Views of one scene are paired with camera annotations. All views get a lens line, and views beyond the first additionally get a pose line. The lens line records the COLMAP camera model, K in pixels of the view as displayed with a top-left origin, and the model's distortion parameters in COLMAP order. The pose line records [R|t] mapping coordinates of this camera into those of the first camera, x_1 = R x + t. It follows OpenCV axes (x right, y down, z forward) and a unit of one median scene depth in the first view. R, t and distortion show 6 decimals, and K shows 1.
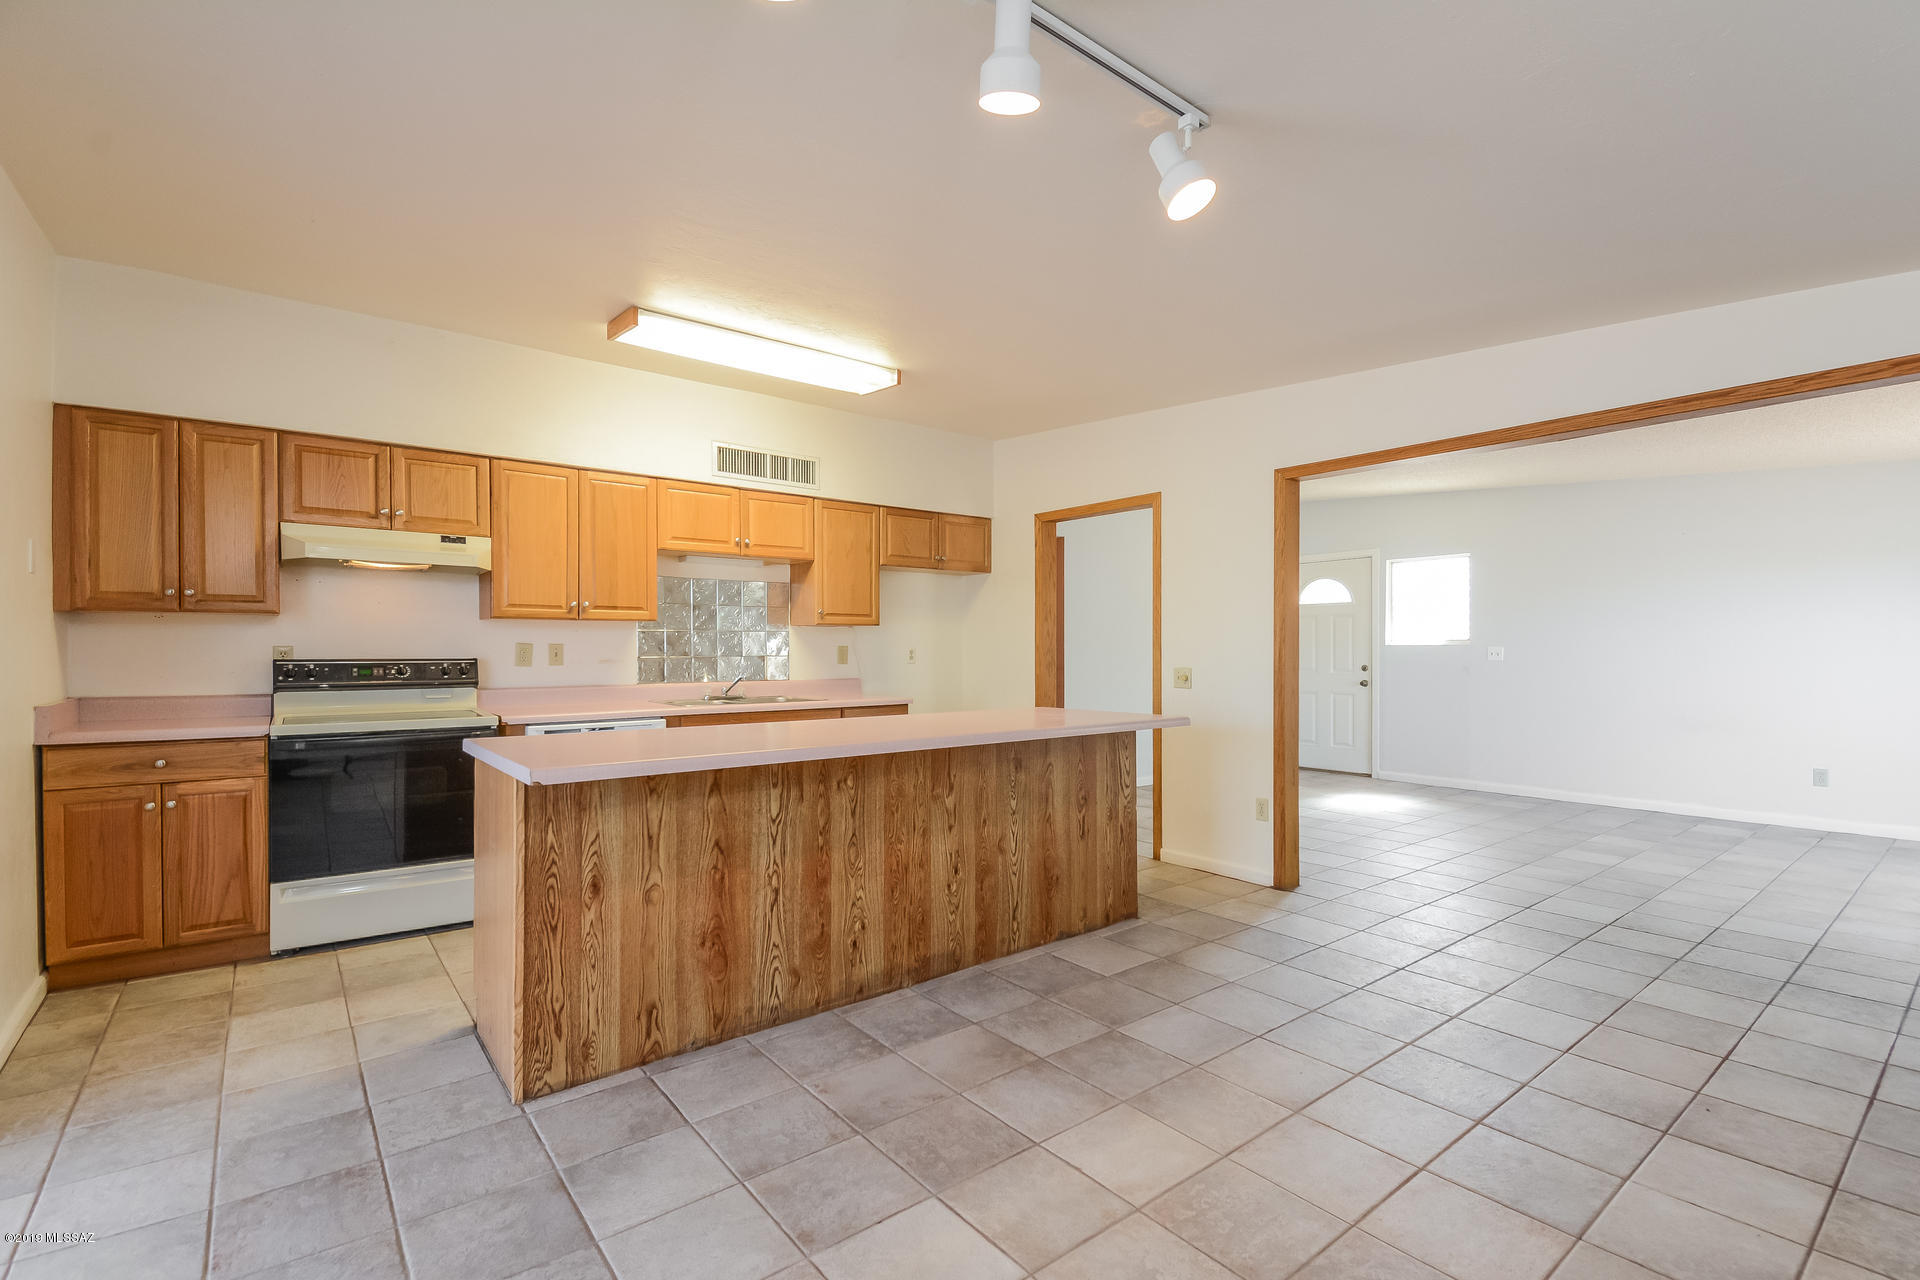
lens RADIAL K [[846.4, 0, 978.4], [0, 846.4, 655.0], [0, 0, 1]] dist [0.033442, -0.014548]
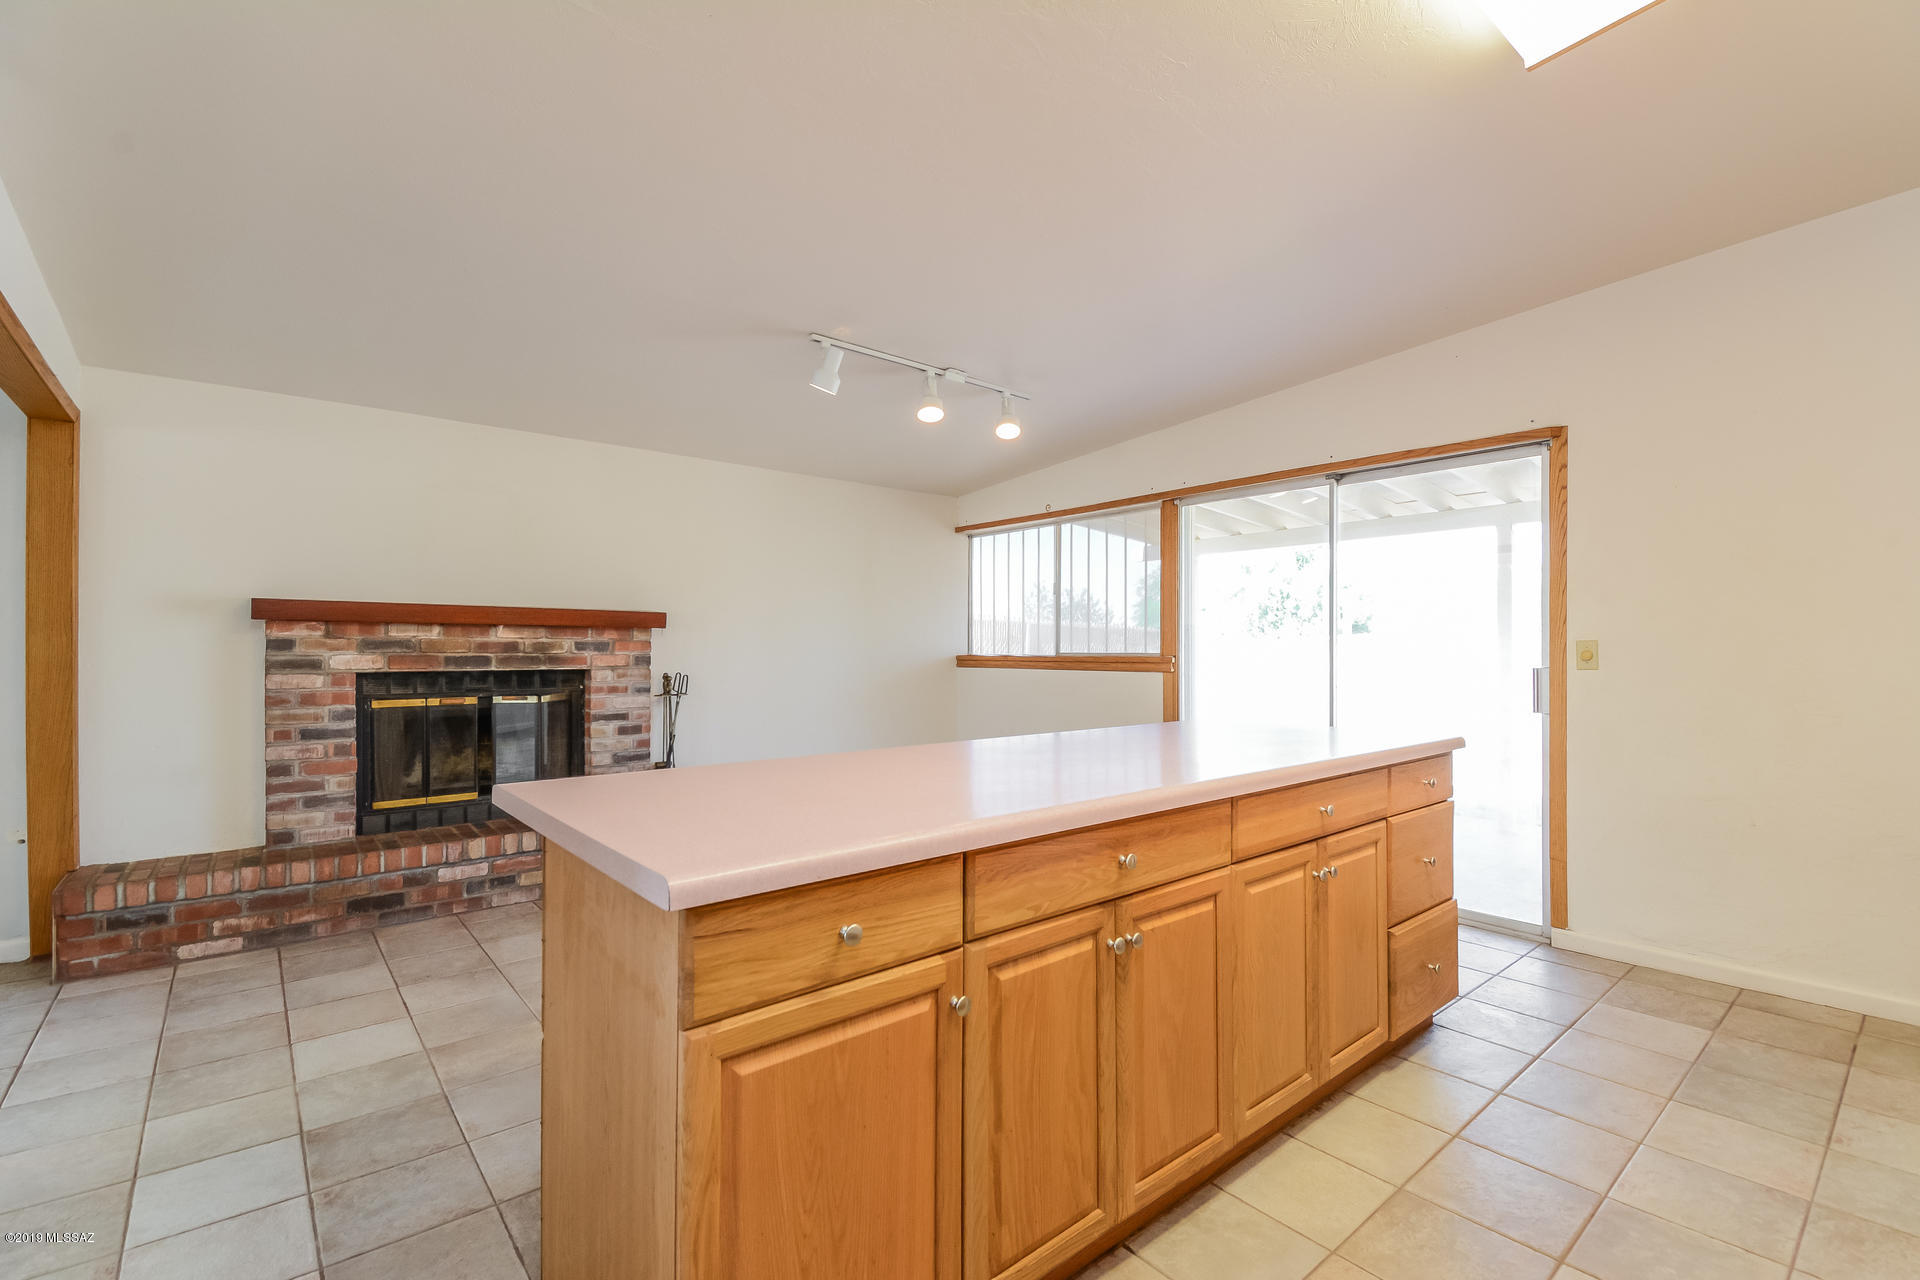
lens RADIAL K [[846.4, 0, 974.8], [0, 846.4, 645.0], [0, 0, 1]] dist [0.033442, -0.014548]
pose [[-0.999638, 0.002459, -0.026780, -0.019243], [0.002458, 0.999997, 0.000092, -0.004077], [0.026780, 0.000026, -0.999641, 1.384711]]
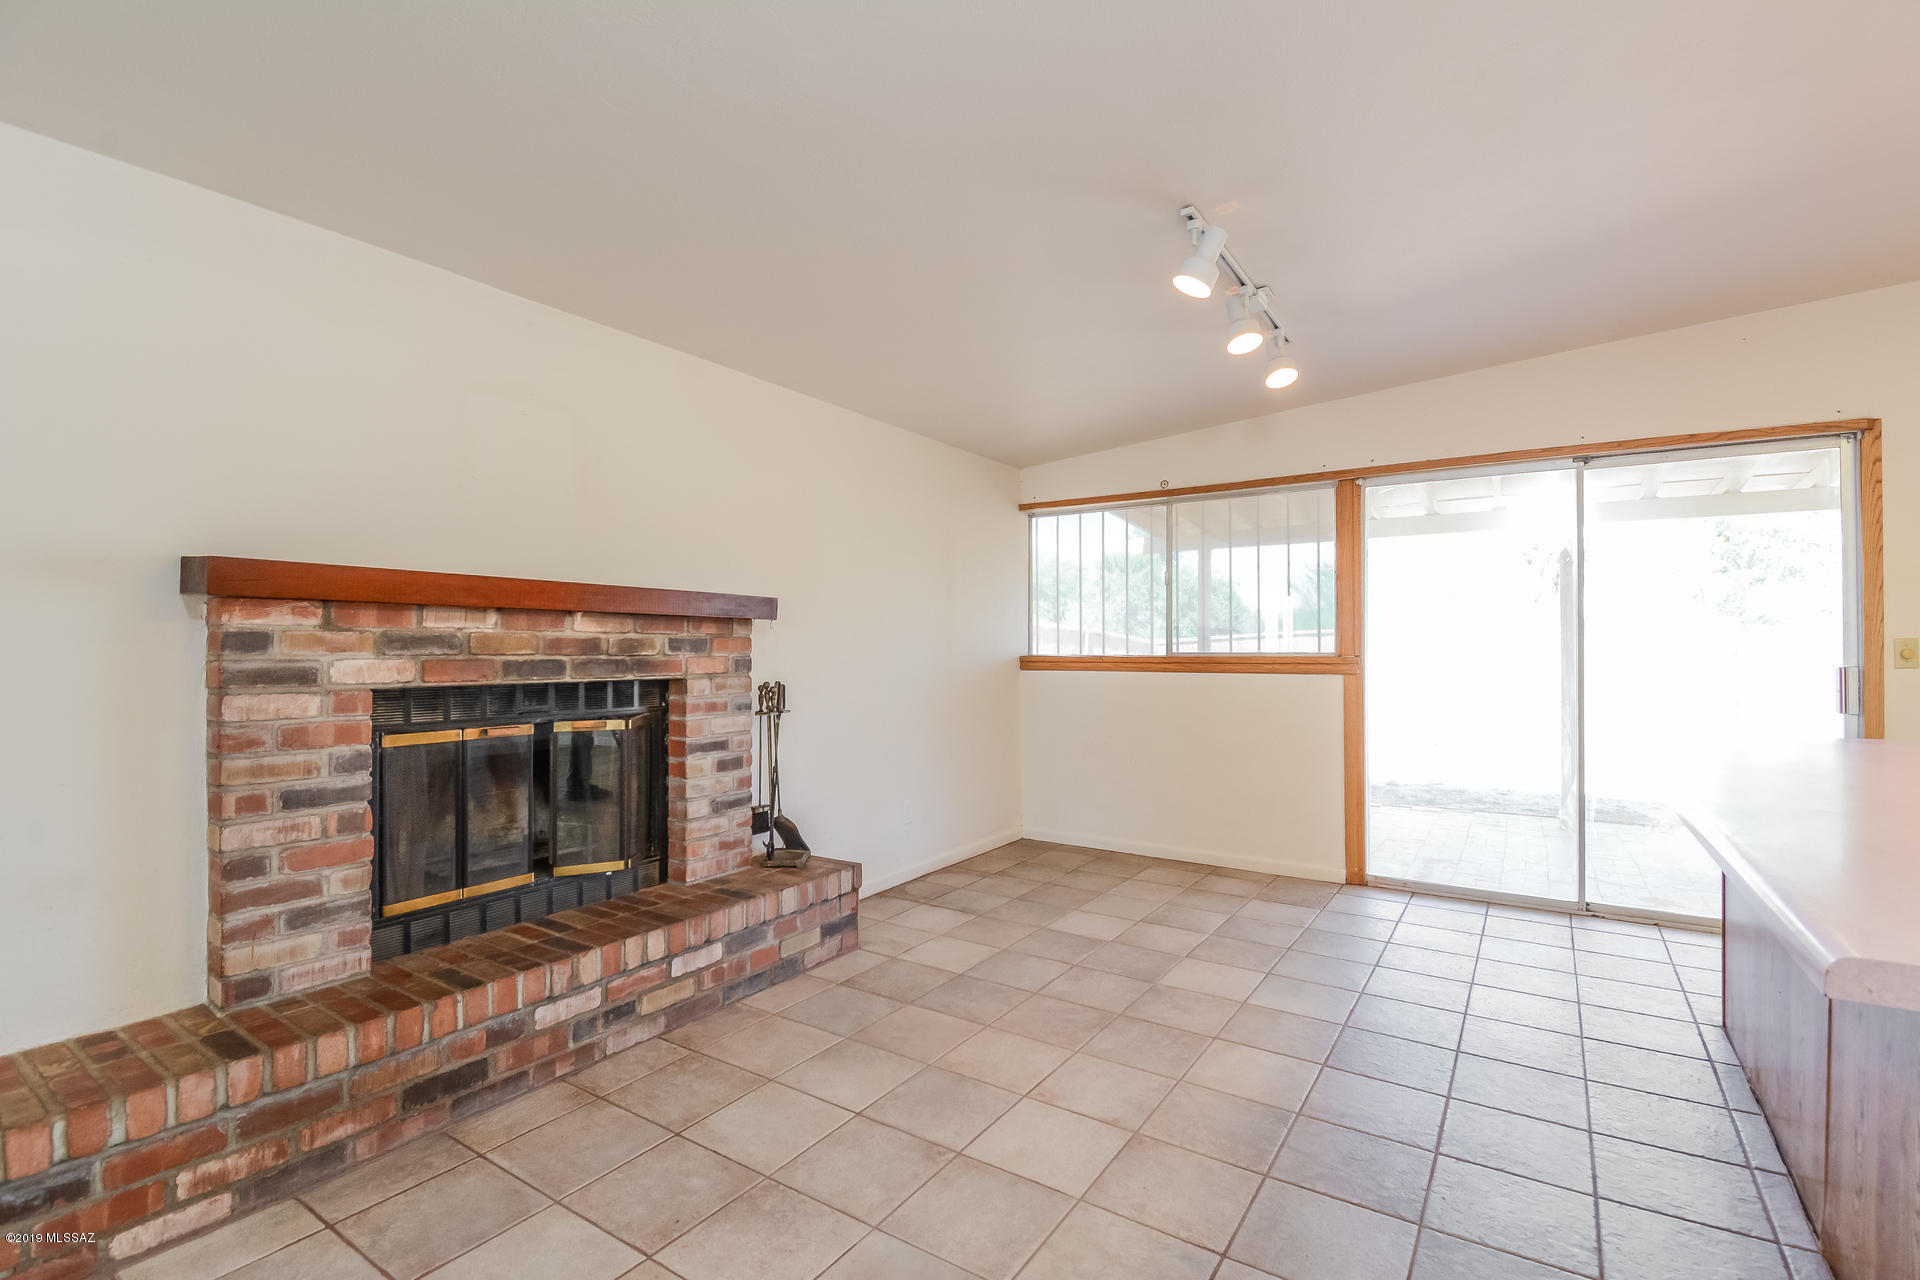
lens RADIAL K [[846.4, 0, 973.9], [0, 846.4, 646.4], [0, 0, 1]] dist [0.033442, -0.014548]
pose [[-0.952484, 0.001977, -0.304582, 0.458755], [0.000960, 0.999993, 0.003491, -0.004684], [0.304587, 0.003033, -0.952480, 1.051668]]
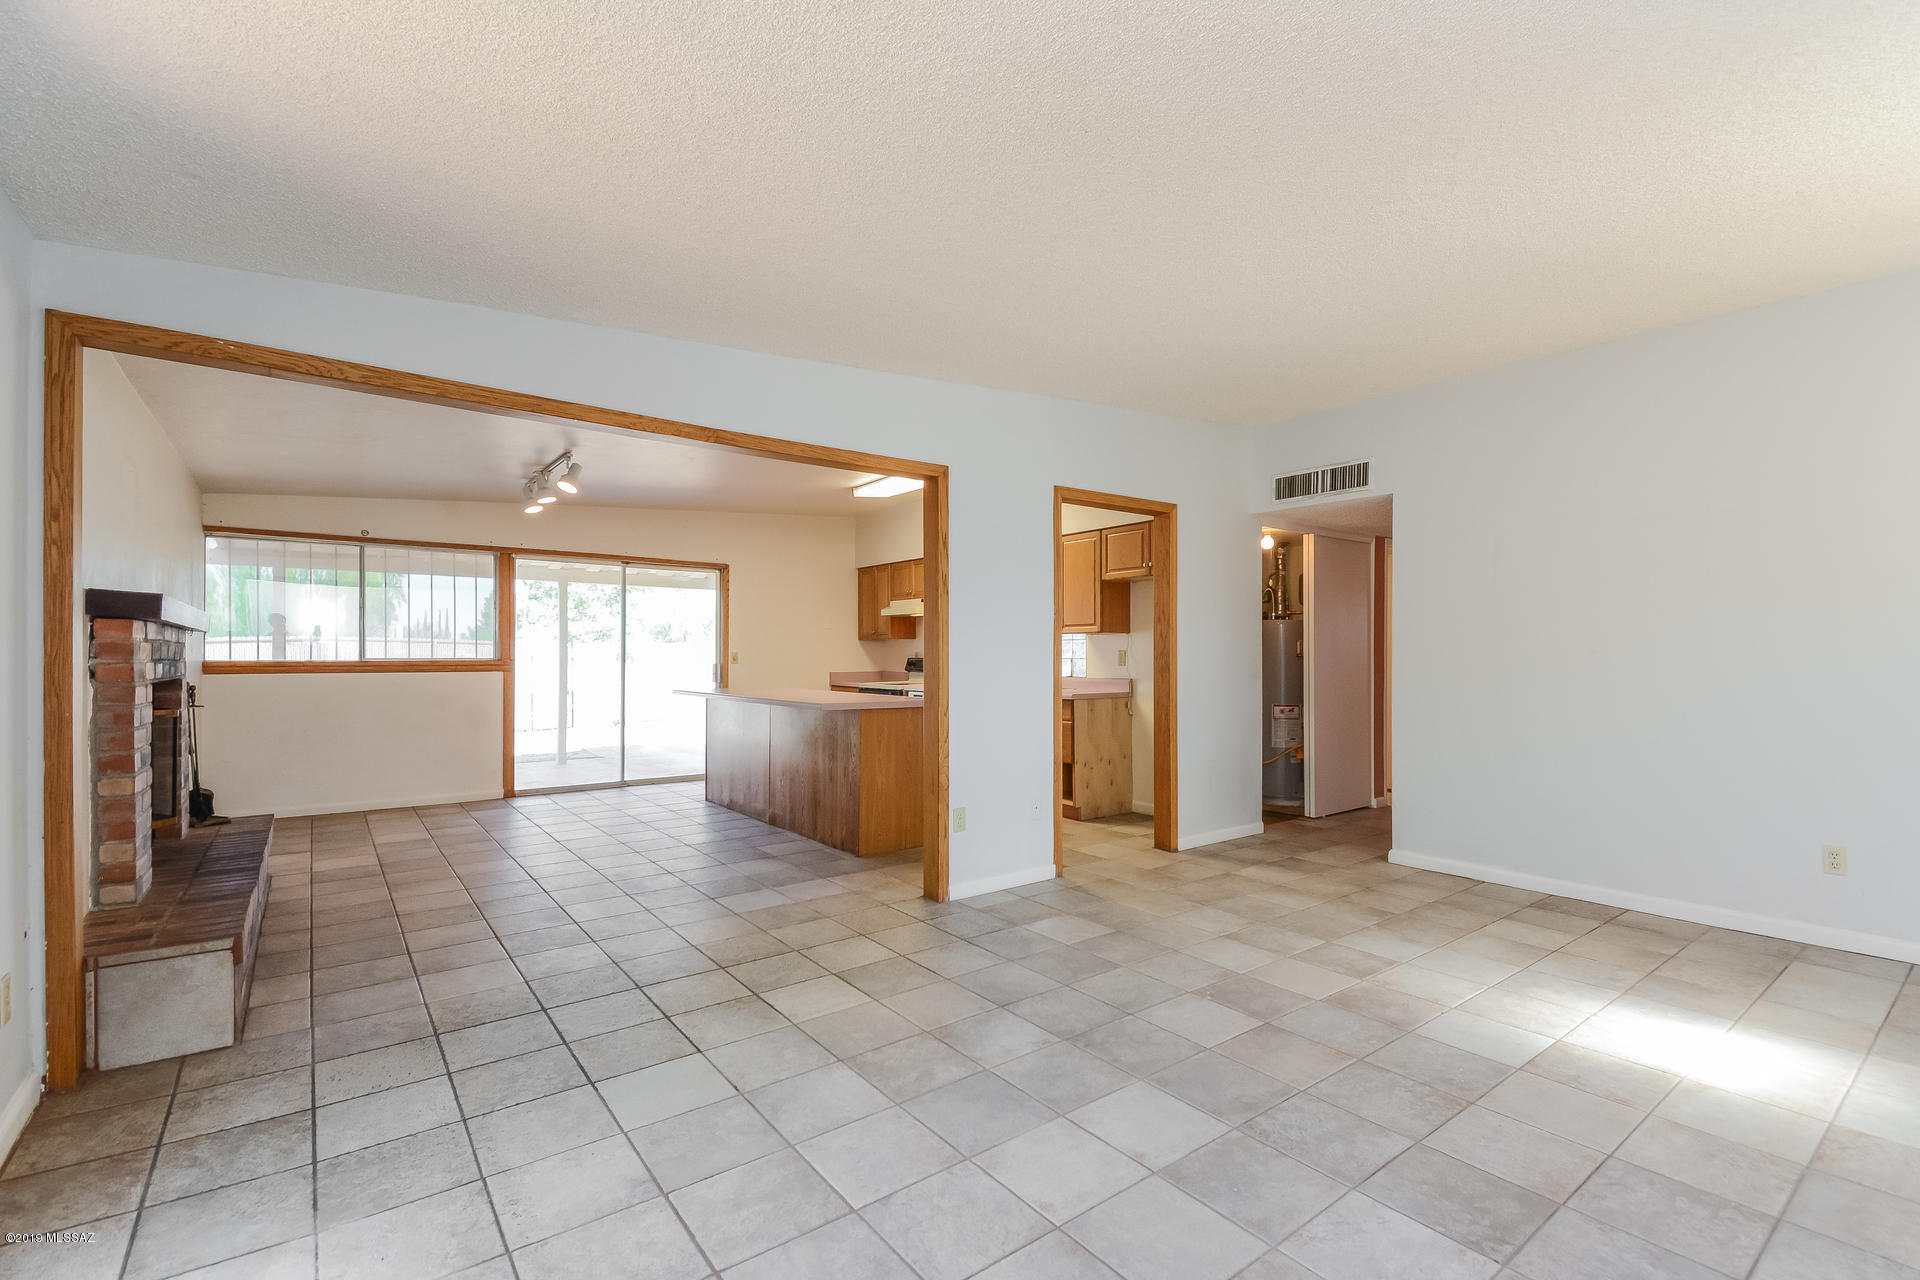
lens RADIAL K [[846.4, 0, 962.1], [0, 846.4, 652.3], [0, 0, 1]] dist [0.033442, -0.014548]
pose [[-0.029478, 0.002820, -0.999561, 1.479004], [-0.007293, 0.999969, 0.003036, -0.016071], [0.999539, 0.007379, -0.029456, 1.174661]]
